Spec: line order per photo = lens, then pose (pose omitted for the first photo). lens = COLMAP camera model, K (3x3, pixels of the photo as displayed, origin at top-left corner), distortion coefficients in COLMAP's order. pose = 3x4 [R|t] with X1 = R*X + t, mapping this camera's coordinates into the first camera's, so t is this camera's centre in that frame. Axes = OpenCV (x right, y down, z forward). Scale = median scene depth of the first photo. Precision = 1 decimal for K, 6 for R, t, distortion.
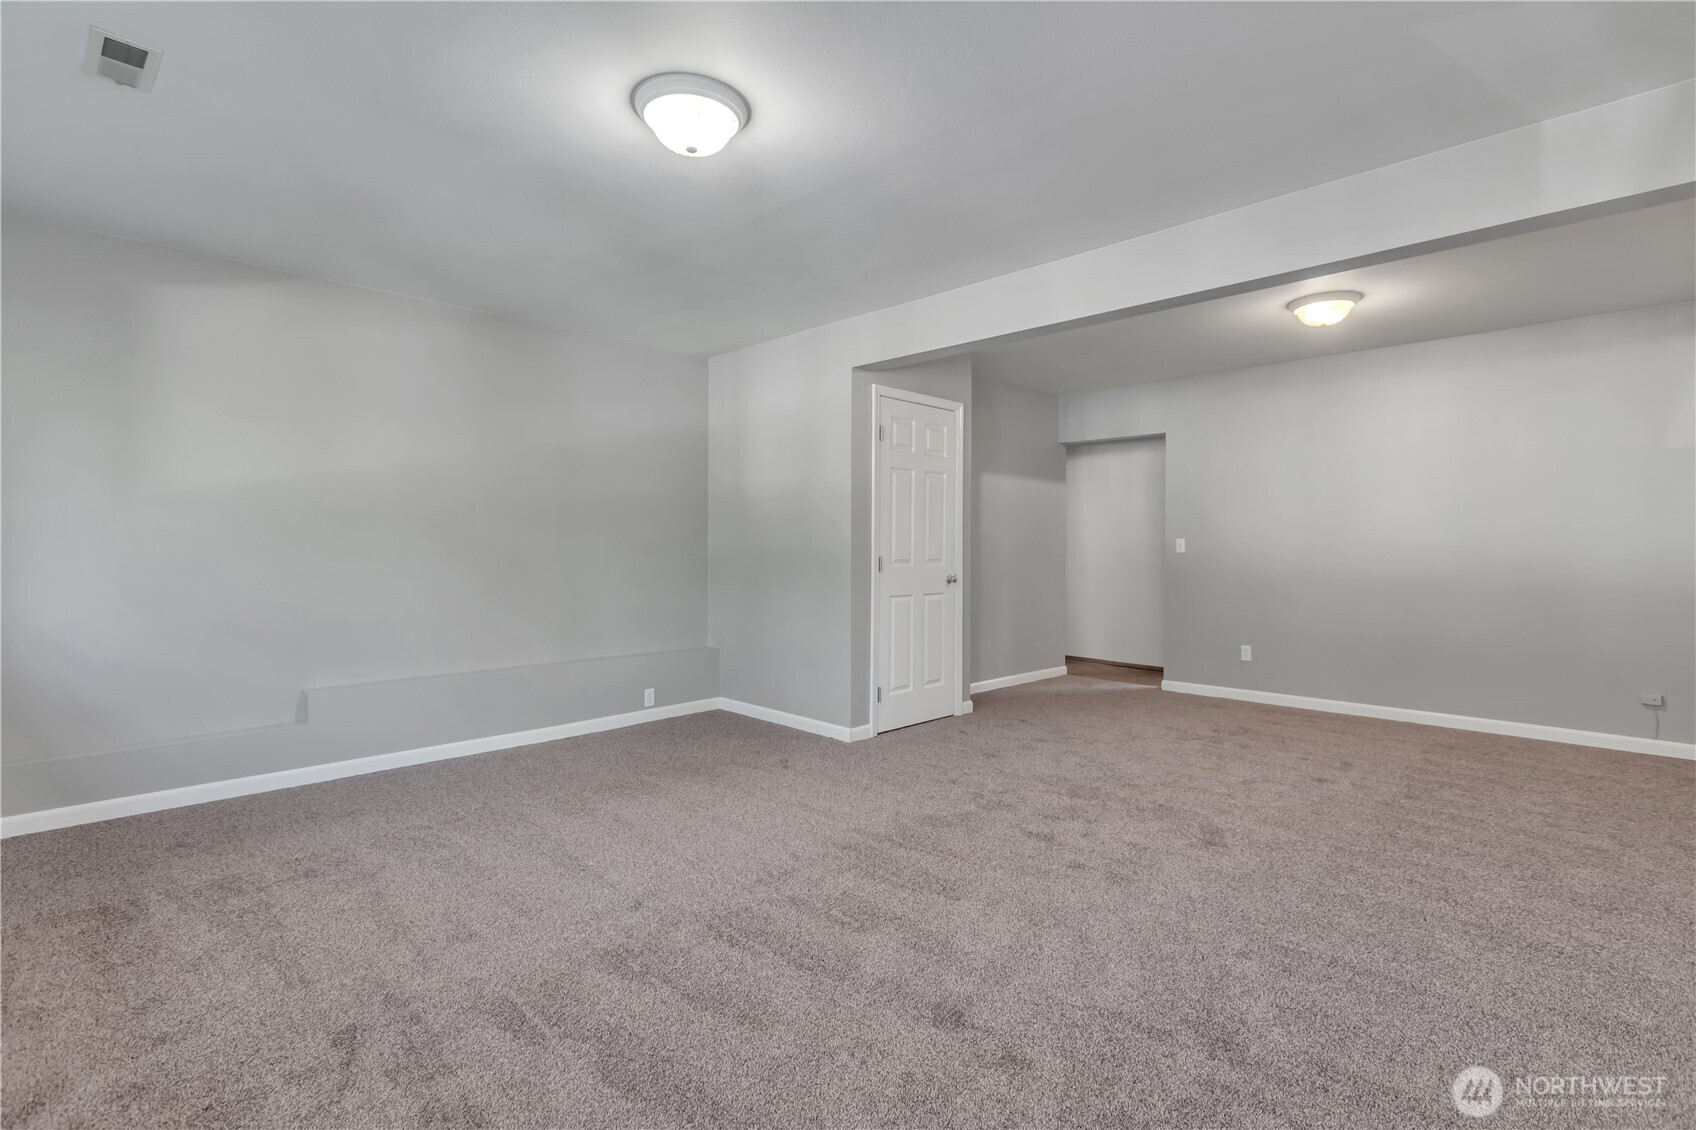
lens RADIAL K [[772.5, 0, 851.2], [0, 772.5, 551.6], [0, 0, 1]] dist [-0.001467, 0.000087]
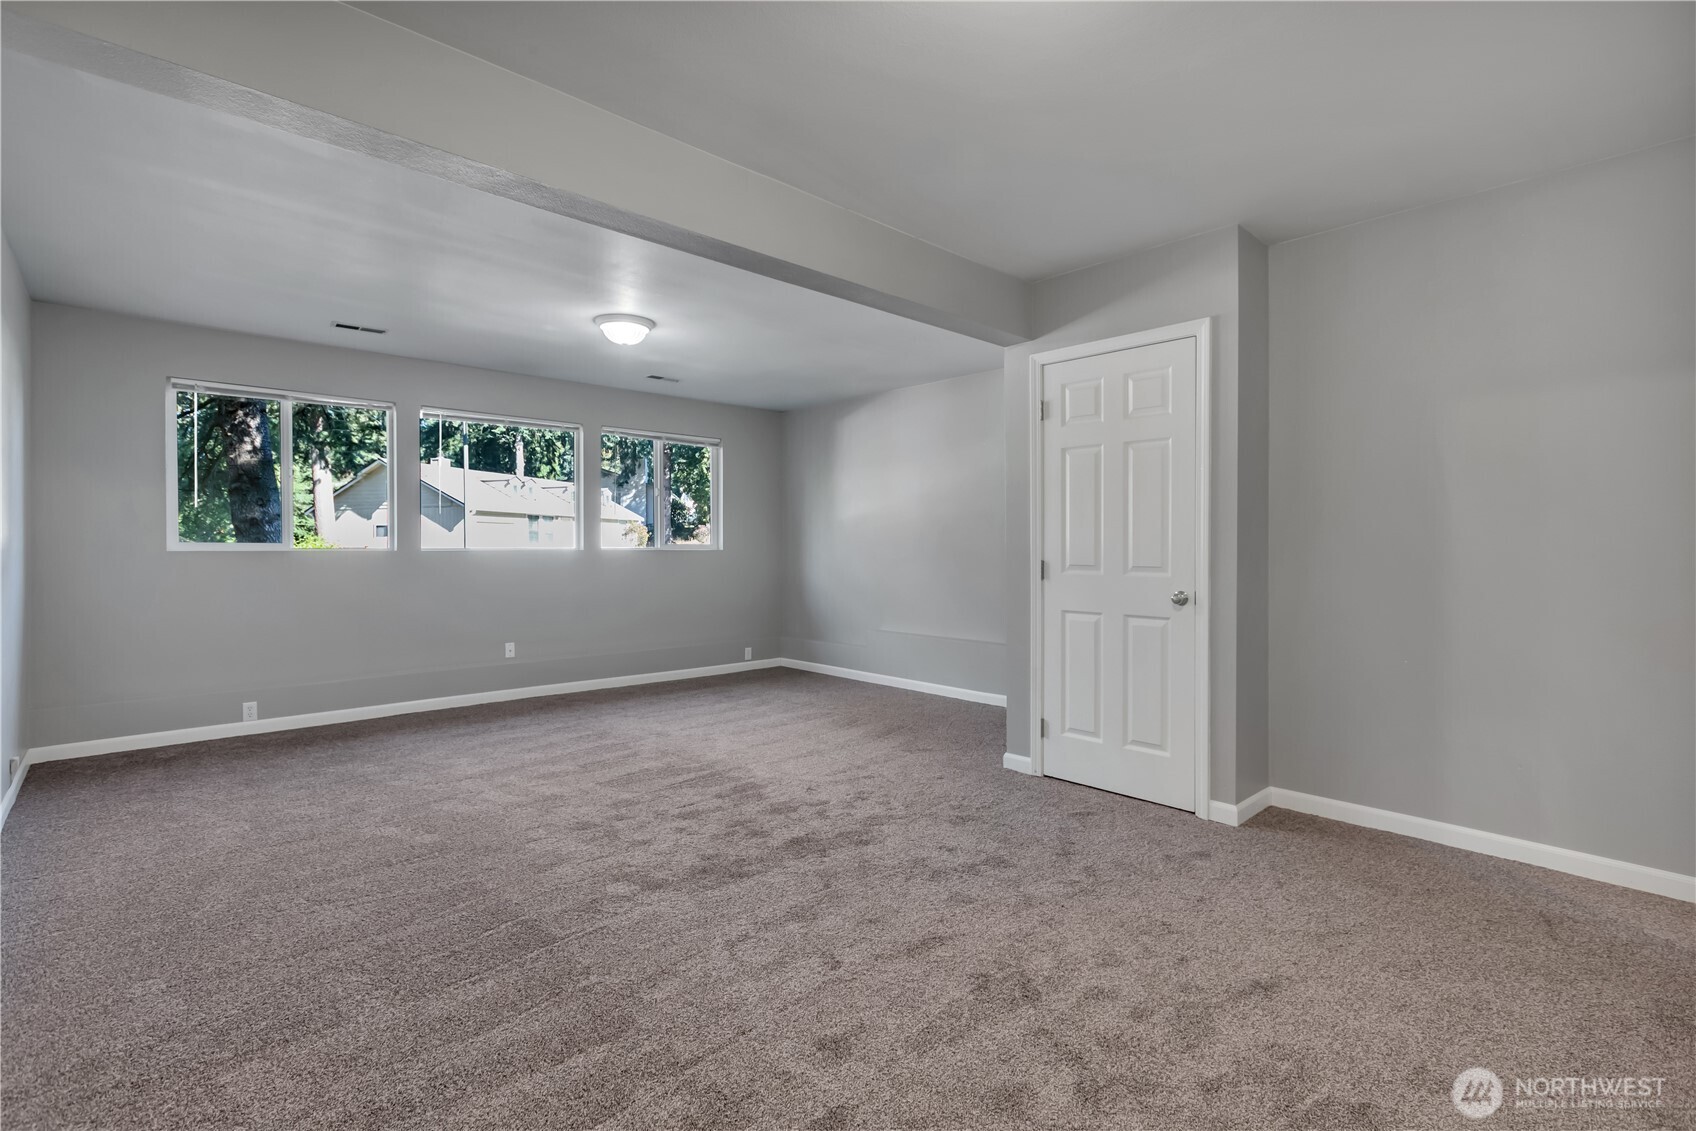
lens RADIAL K [[772.5, 0, 851.2], [0, 772.5, 552.1], [0, 0, 1]] dist [-0.001467, 0.000087]
pose [[-0.051983, 0.003516, -0.998642, 1.073484], [0.003547, 0.999988, 0.003336, -0.007827], [0.998642, -0.003369, -0.051995, 1.035772]]
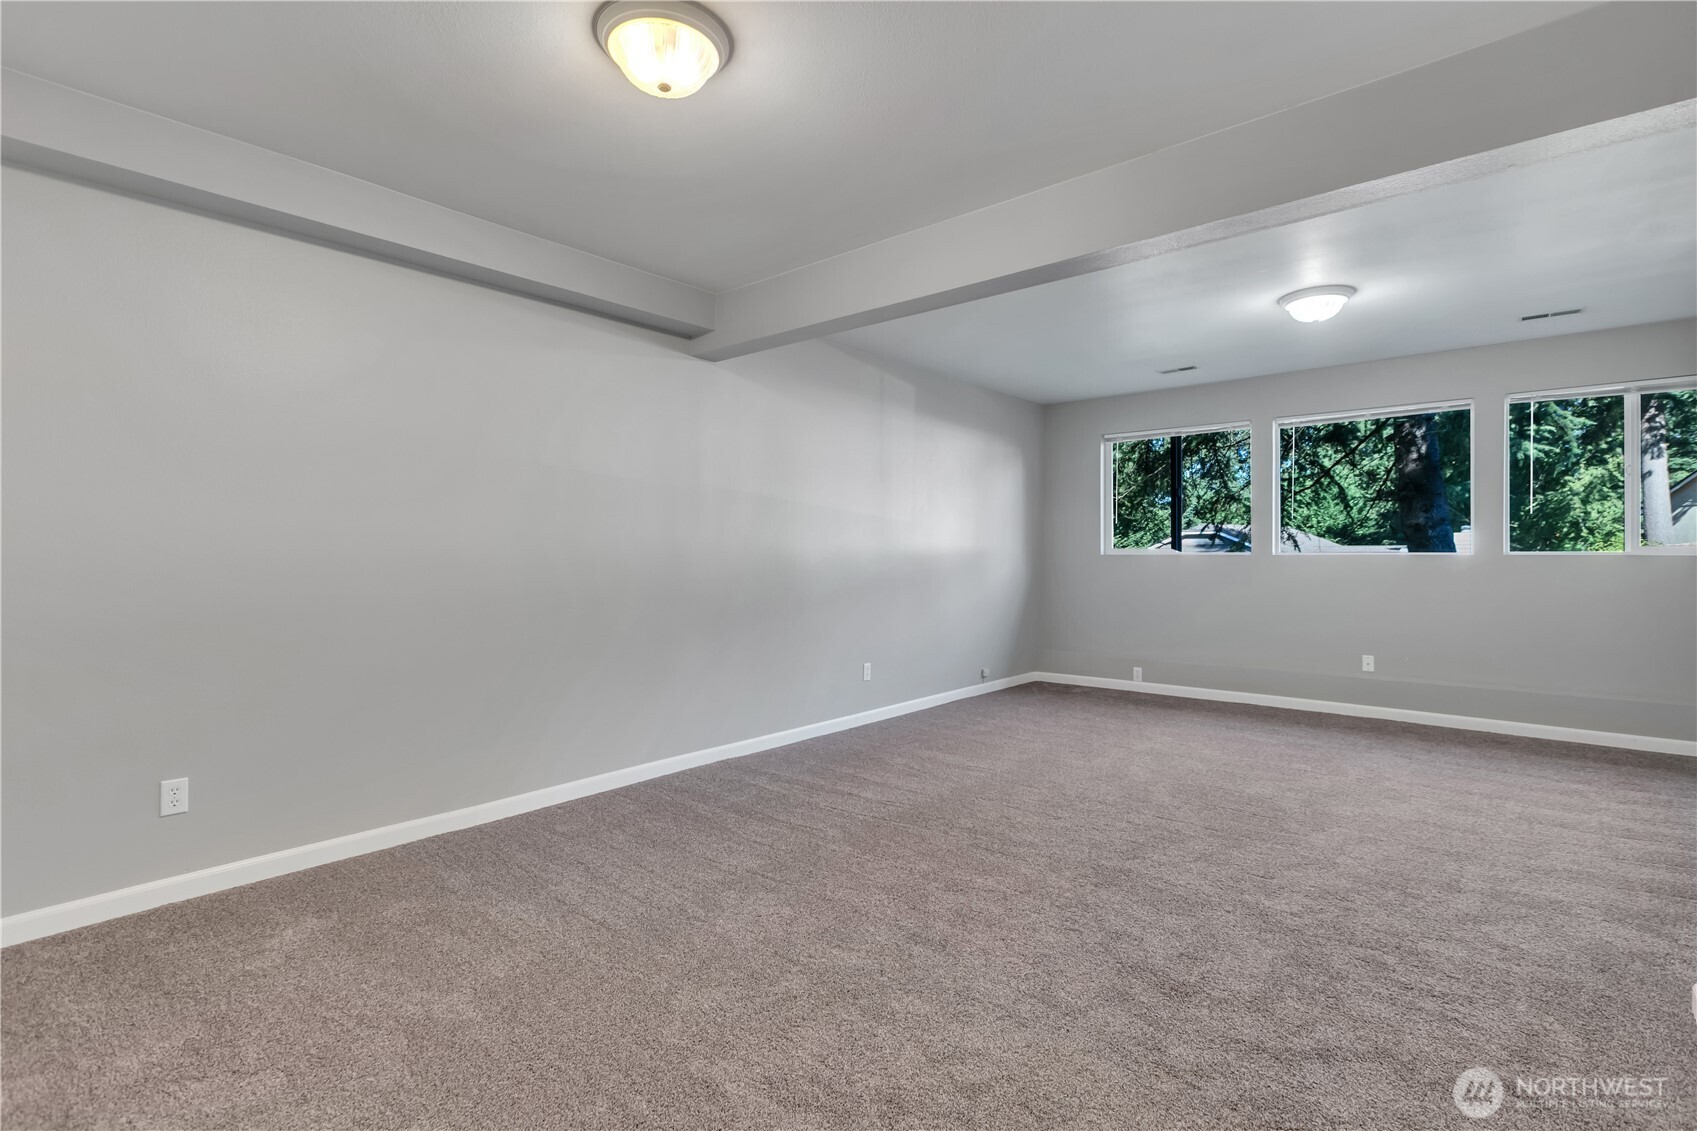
lens RADIAL K [[762.6, 0, 848.5], [0, 762.6, 565.5], [0, 0, 1]] dist [-0.001024, -0.000312]
pose [[-0.997247, 0.001268, -0.074147, 0.605469], [0.000399, 0.999931, 0.011726, -0.005404], [0.074157, 0.011664, -0.997178, 1.623855]]
